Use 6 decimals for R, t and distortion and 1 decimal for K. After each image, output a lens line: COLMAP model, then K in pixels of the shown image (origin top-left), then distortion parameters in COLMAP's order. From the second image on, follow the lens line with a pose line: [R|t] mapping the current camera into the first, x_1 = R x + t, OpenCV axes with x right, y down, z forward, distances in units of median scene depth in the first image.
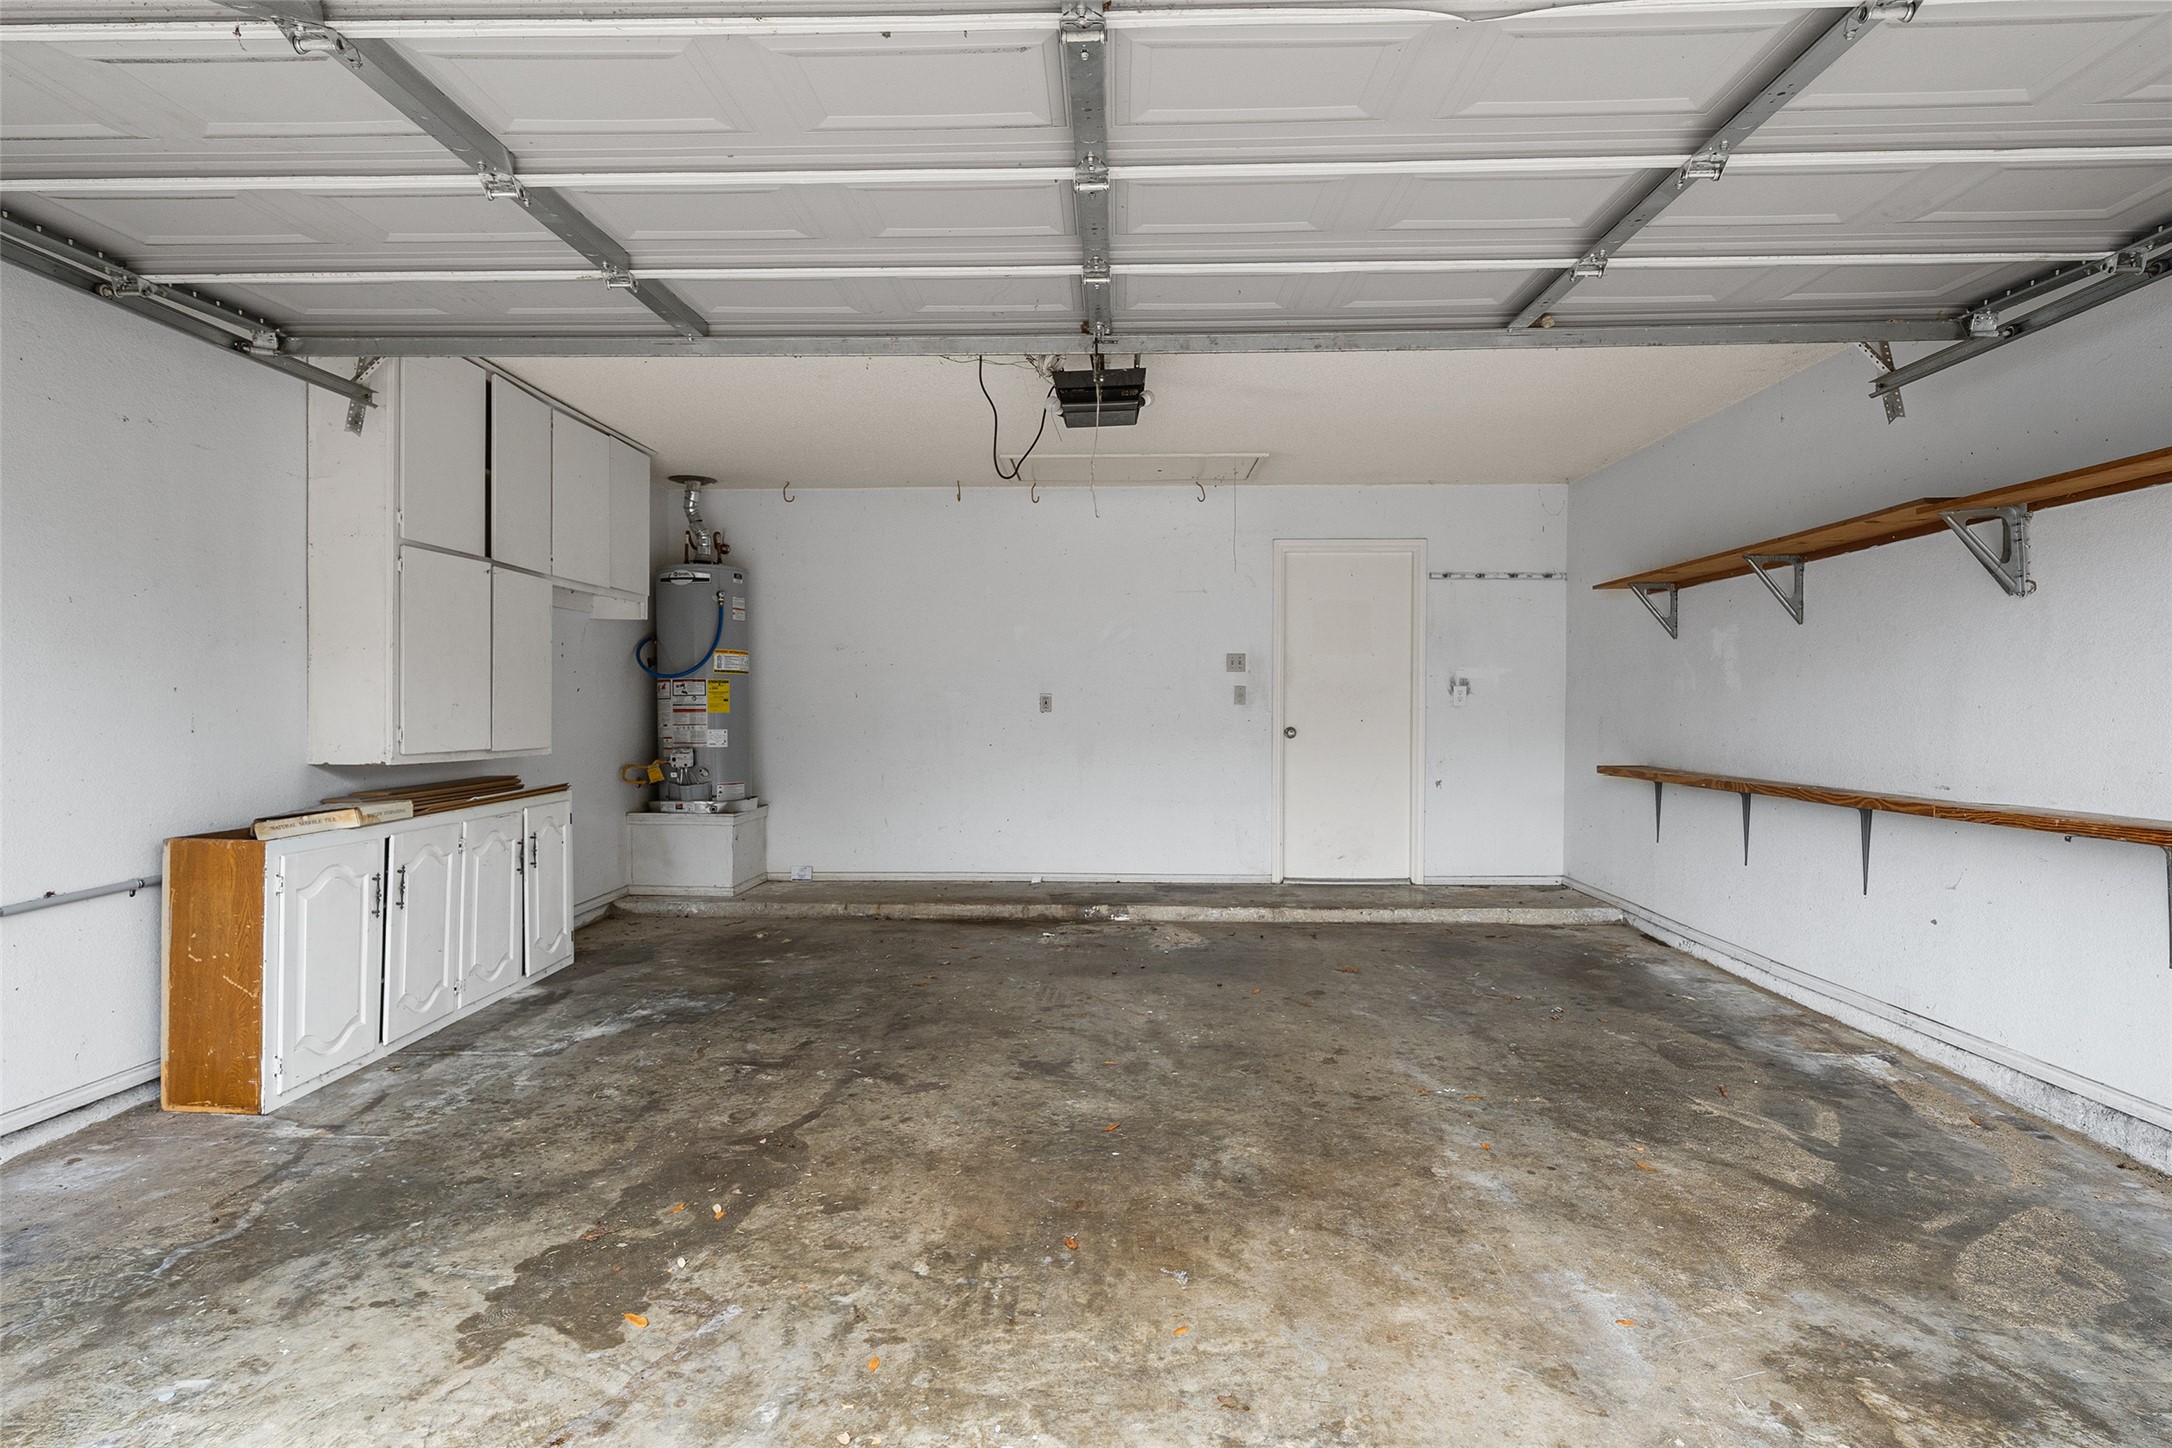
lens RADIAL K [[1147.2, 0, 1068.8], [0, 1147.2, 733.6], [0, 0, 1]] dist [-0.000522, -0.000386]
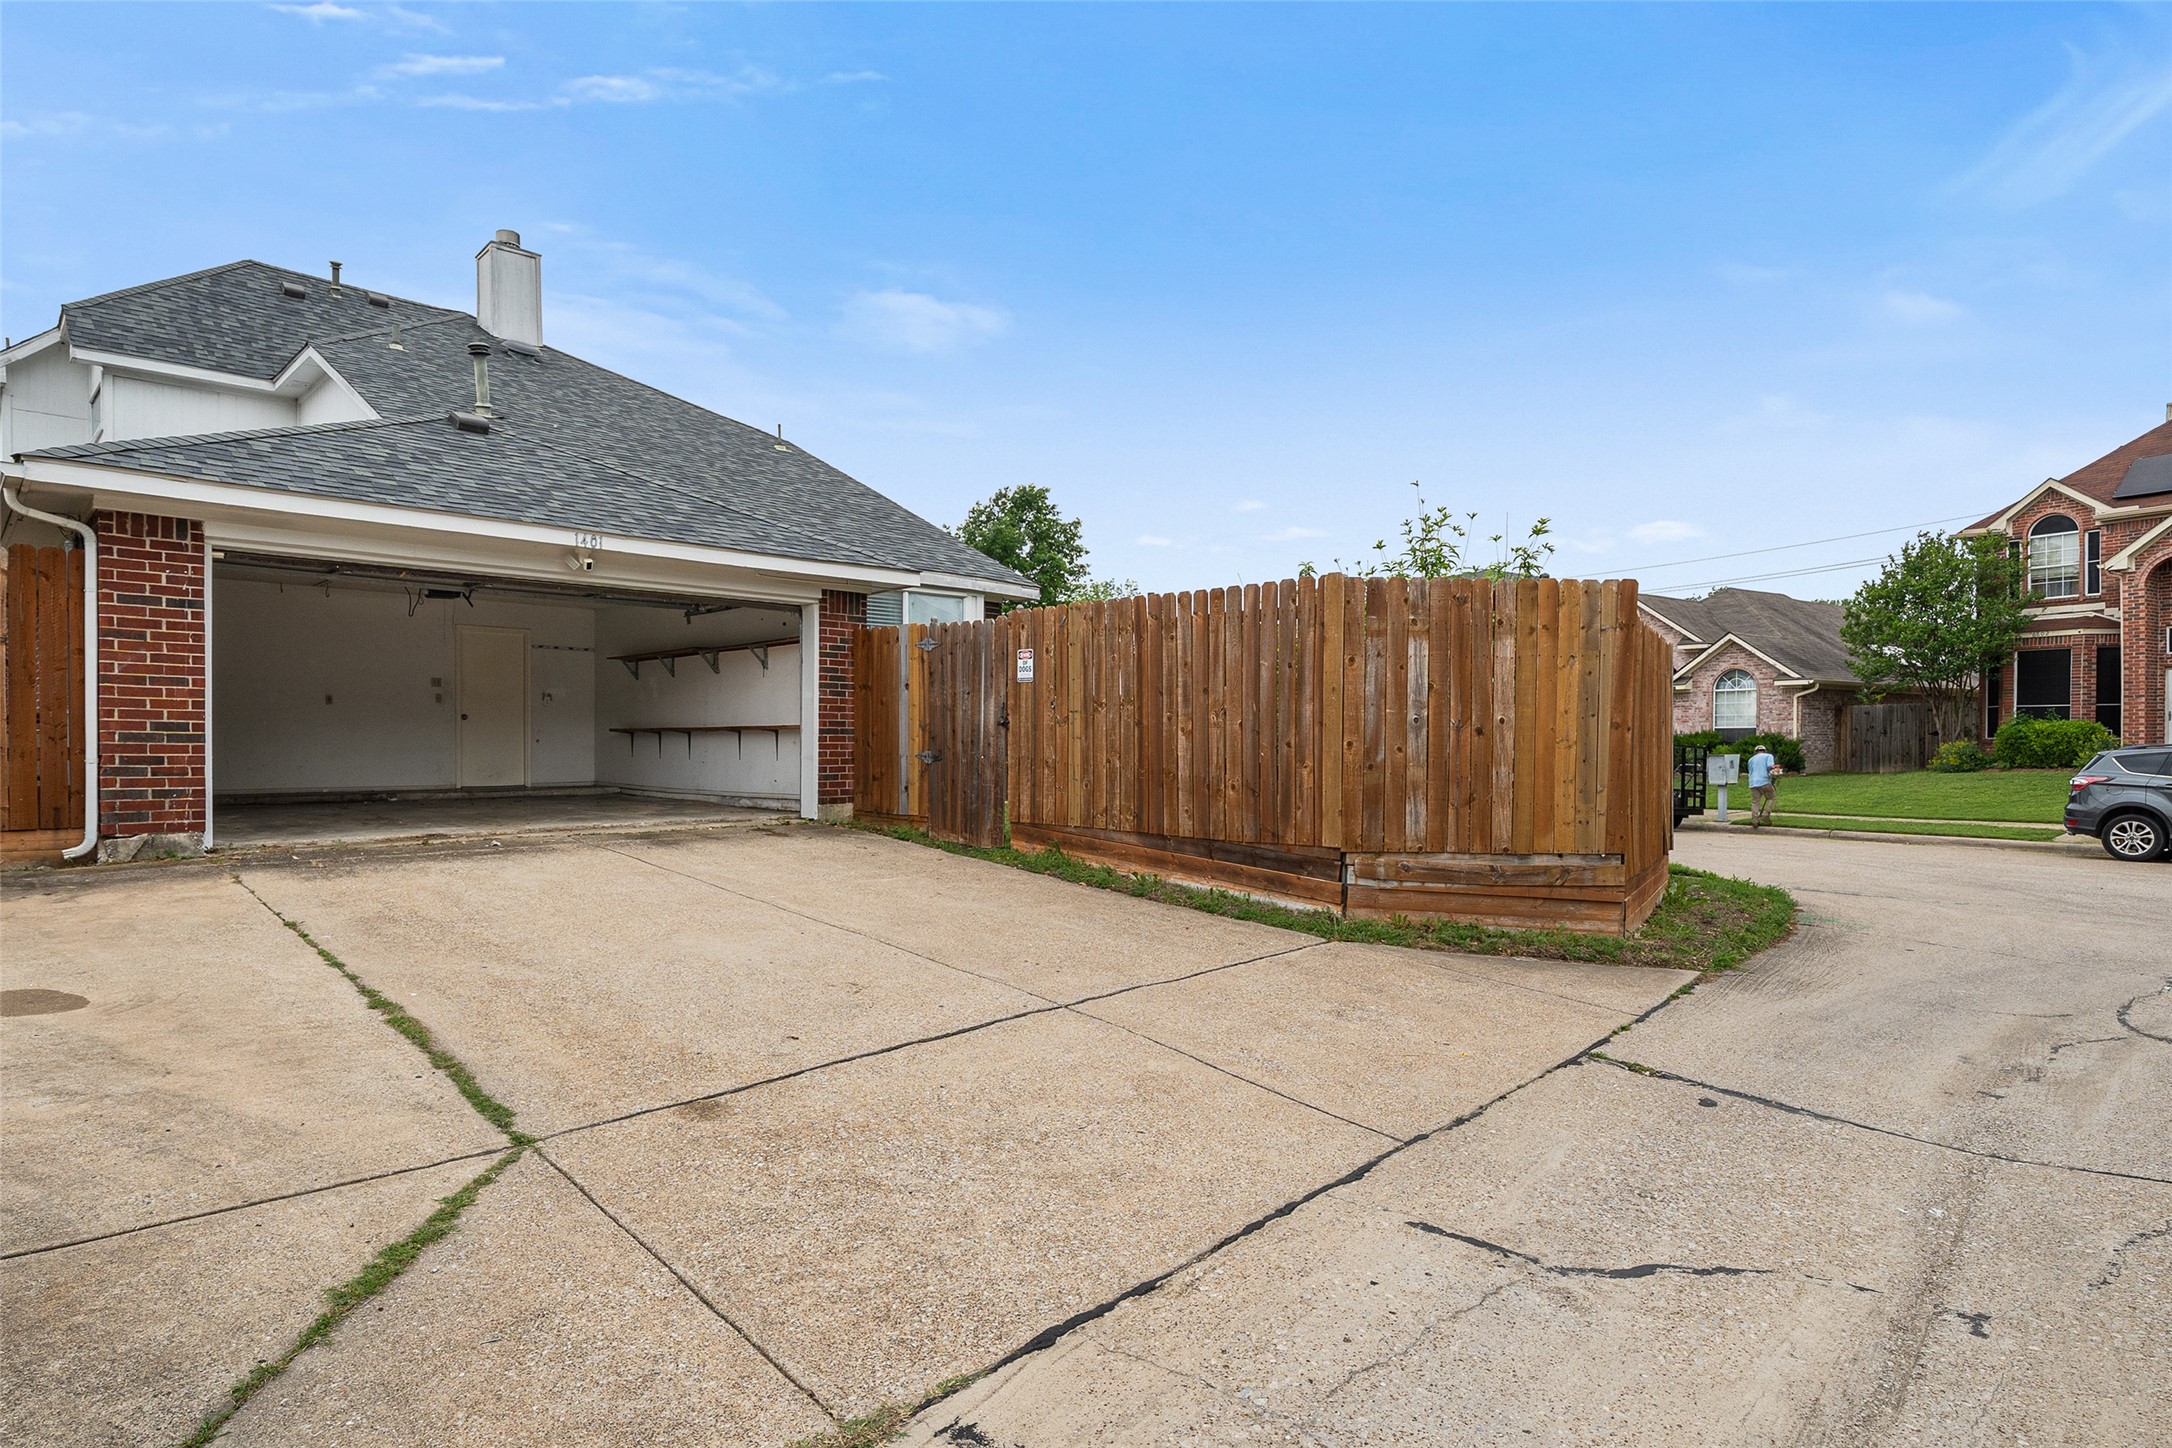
lens RADIAL K [[1147.2, 0, 1068.8], [0, 1147.2, 733.6], [0, 0, 1]] dist [-0.000522, -0.000386]
pose [[0.679411, 0.005494, 0.733738, -0.632232], [0.013906, 0.999696, -0.020361, 0.093759], [-0.733626, 0.024037, 0.679128, -1.308592]]
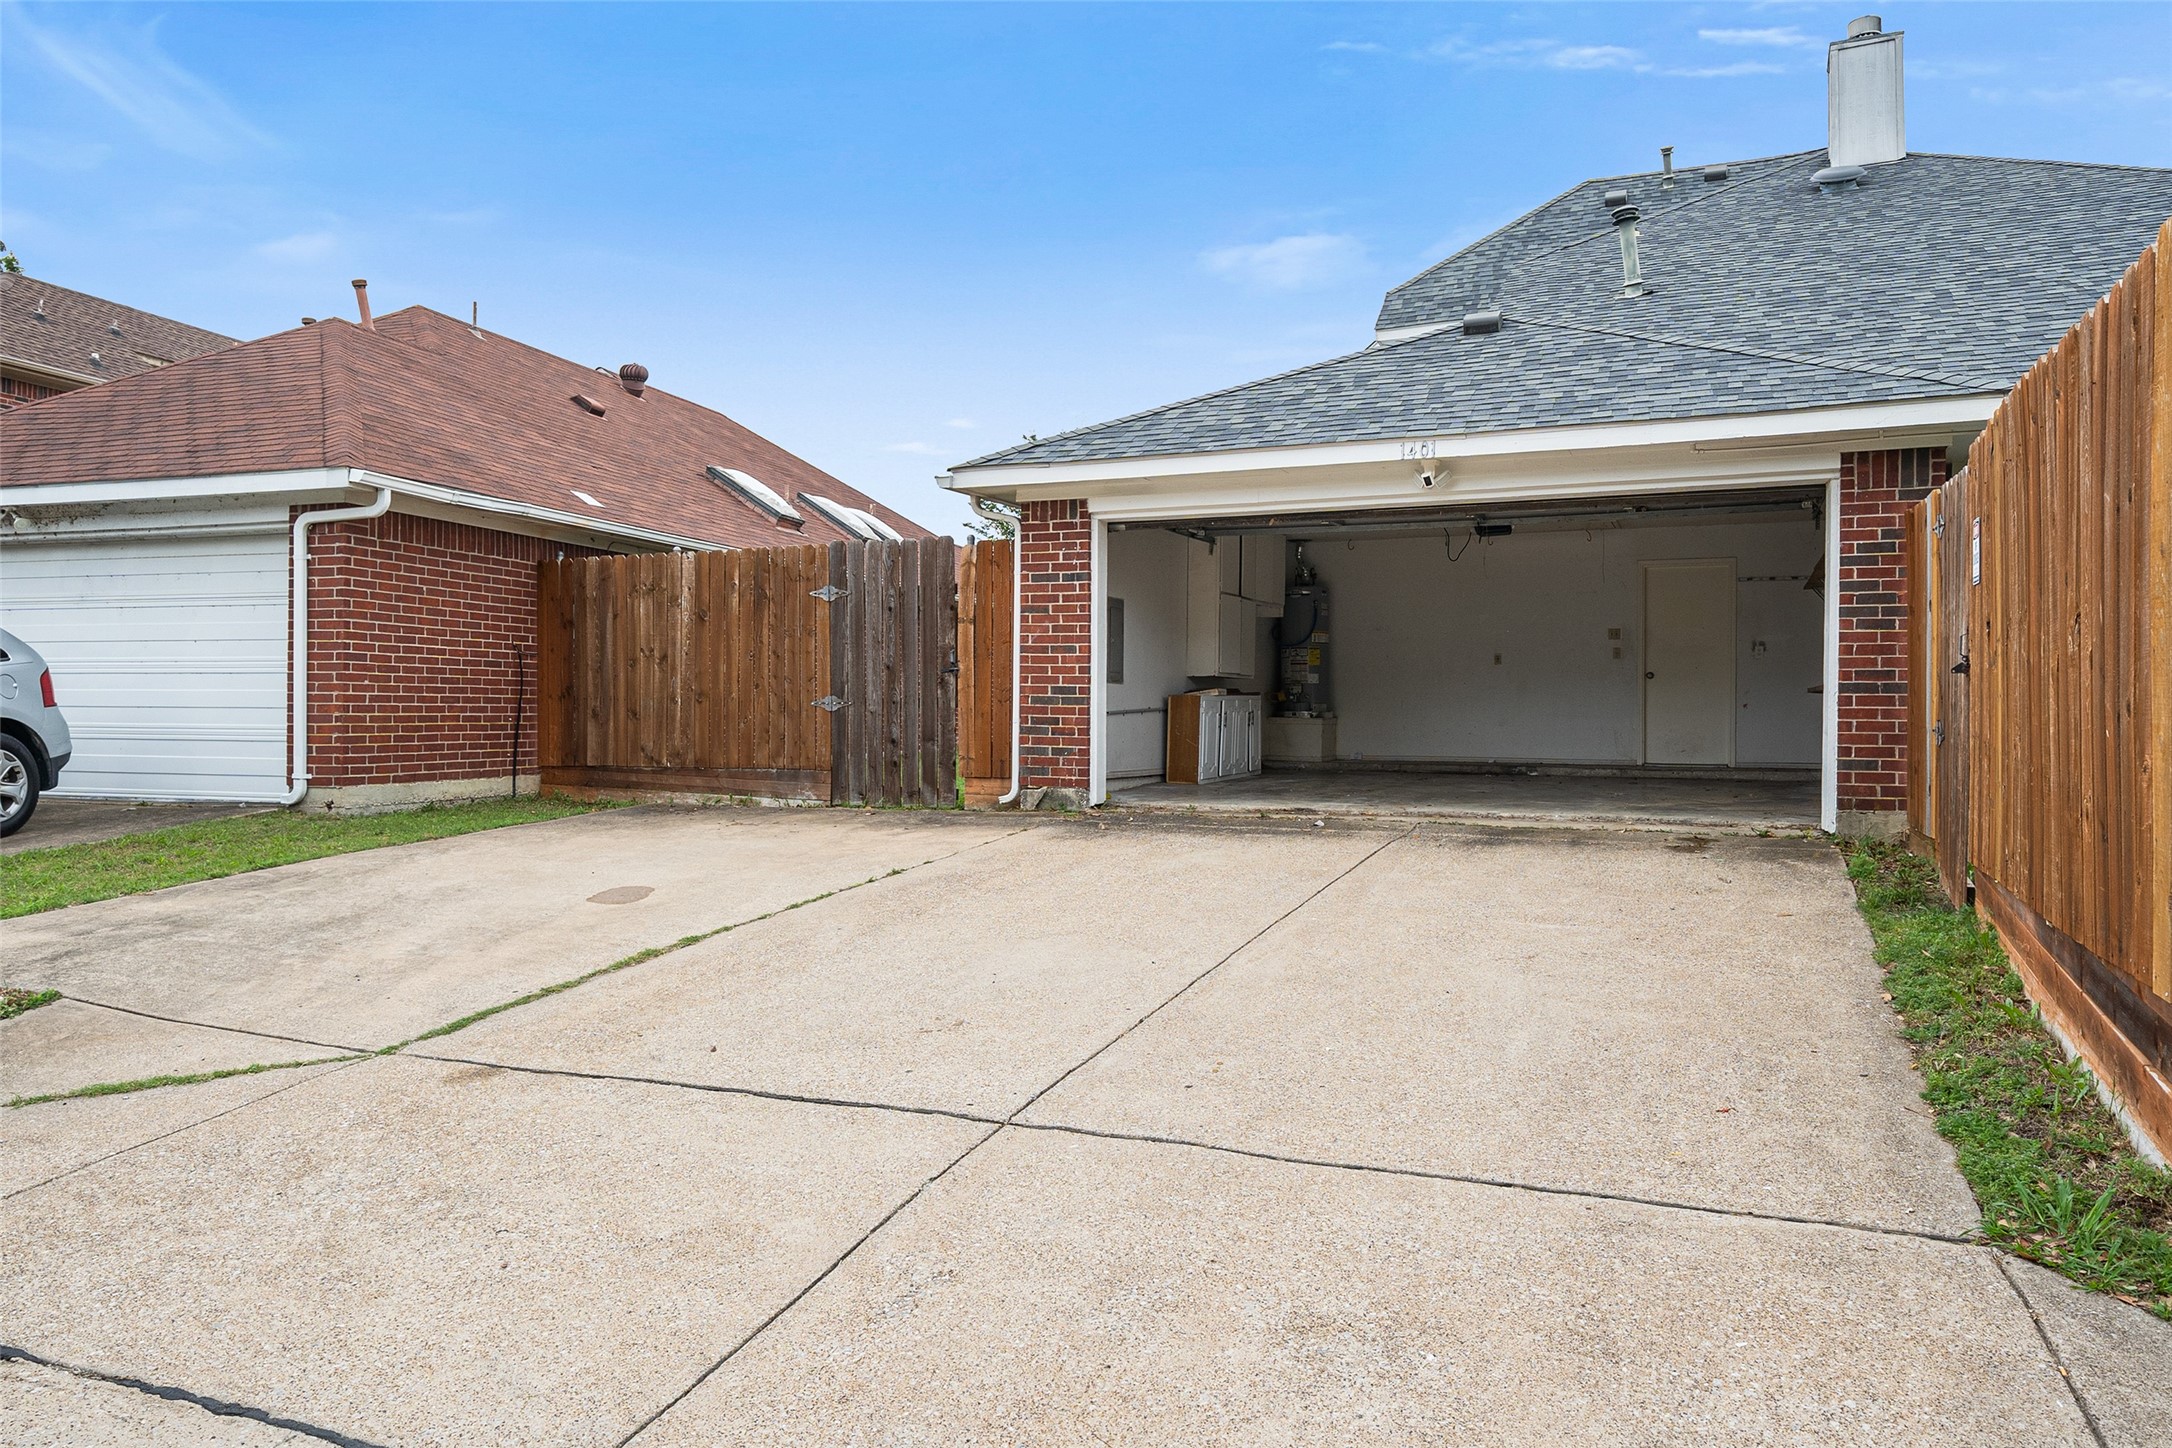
lens RADIAL K [[1443.3, 0, 1088.7], [0, 1443.3, 689.1], [0, 0, 1]] dist [-0.001050, 0.001432]
pose [[0.930662, -0.002069, -0.365874, 0.216050], [-0.009856, 0.999479, -0.030722, 0.097858], [0.365747, 0.032197, 0.930157, -1.334065]]
